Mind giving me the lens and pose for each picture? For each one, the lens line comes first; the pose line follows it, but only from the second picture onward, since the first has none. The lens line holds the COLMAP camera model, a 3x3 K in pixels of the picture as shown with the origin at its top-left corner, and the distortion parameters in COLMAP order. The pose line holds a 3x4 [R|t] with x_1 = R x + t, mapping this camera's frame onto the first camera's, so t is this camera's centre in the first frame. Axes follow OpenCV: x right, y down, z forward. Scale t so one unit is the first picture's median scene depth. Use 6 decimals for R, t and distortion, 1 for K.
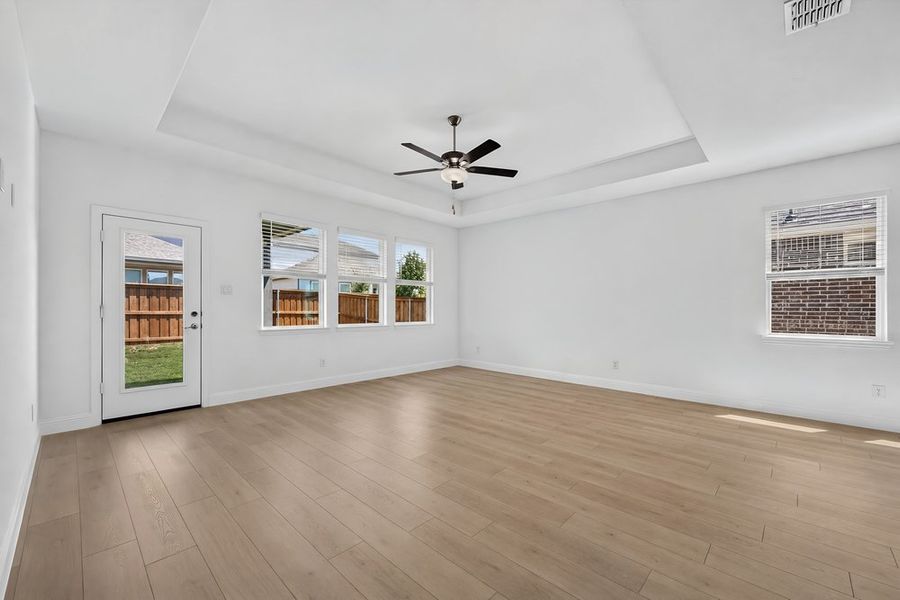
lens RADIAL K [[362.9, 0, 452.2], [0, 362.9, 306.3], [0, 0, 1]] dist [0.000238, -0.000010]
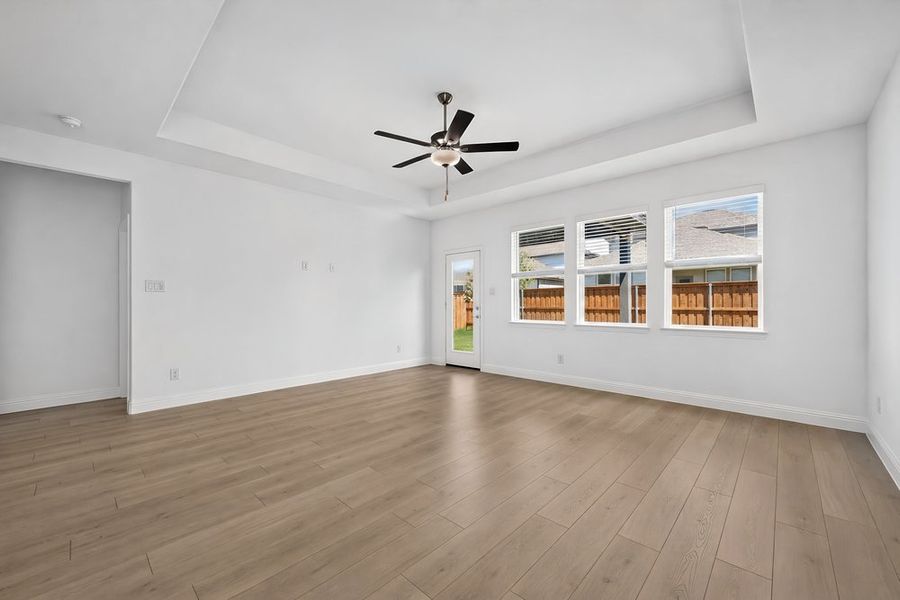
lens RADIAL K [[354.4, 0, 450.0], [0, 354.4, 300.0], [0, 0, 1]] dist [0.000534, 0.000016]
pose [[0.007175, -0.017748, -0.999817, 0.679848], [0.007762, 0.999813, -0.017692, 0.010388], [0.999944, -0.007633, 0.007312, 0.760063]]
